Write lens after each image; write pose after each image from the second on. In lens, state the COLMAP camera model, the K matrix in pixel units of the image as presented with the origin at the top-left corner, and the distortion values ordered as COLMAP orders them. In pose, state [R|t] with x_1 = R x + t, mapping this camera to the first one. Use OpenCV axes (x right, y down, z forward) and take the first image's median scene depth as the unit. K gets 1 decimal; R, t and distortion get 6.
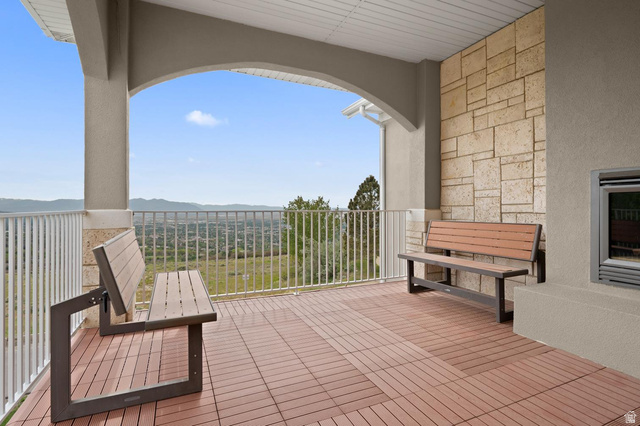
lens RADIAL K [[324.4, 0, 318.5], [0, 324.4, 207.8], [0, 0, 1]] dist [-0.005176, -0.000492]
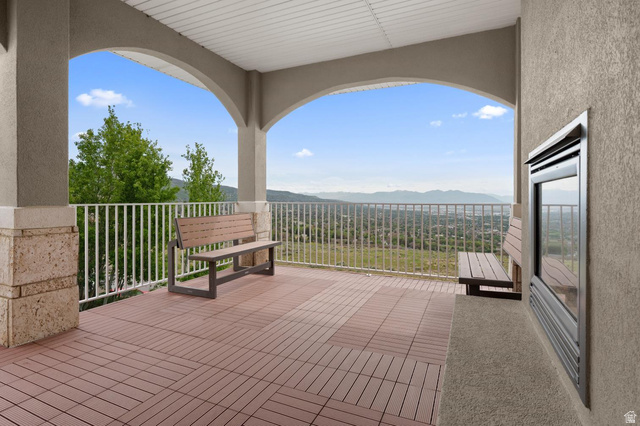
lens RADIAL K [[324.4, 0, 319.6], [0, 324.4, 200.7], [0, 0, 1]] dist [-0.005176, -0.000492]
pose [[0.666218, 0.005225, -0.745739, 1.039466], [-0.004284, 0.999986, 0.003179, -0.004599], [0.745745, 0.001077, 0.666231, 0.152611]]
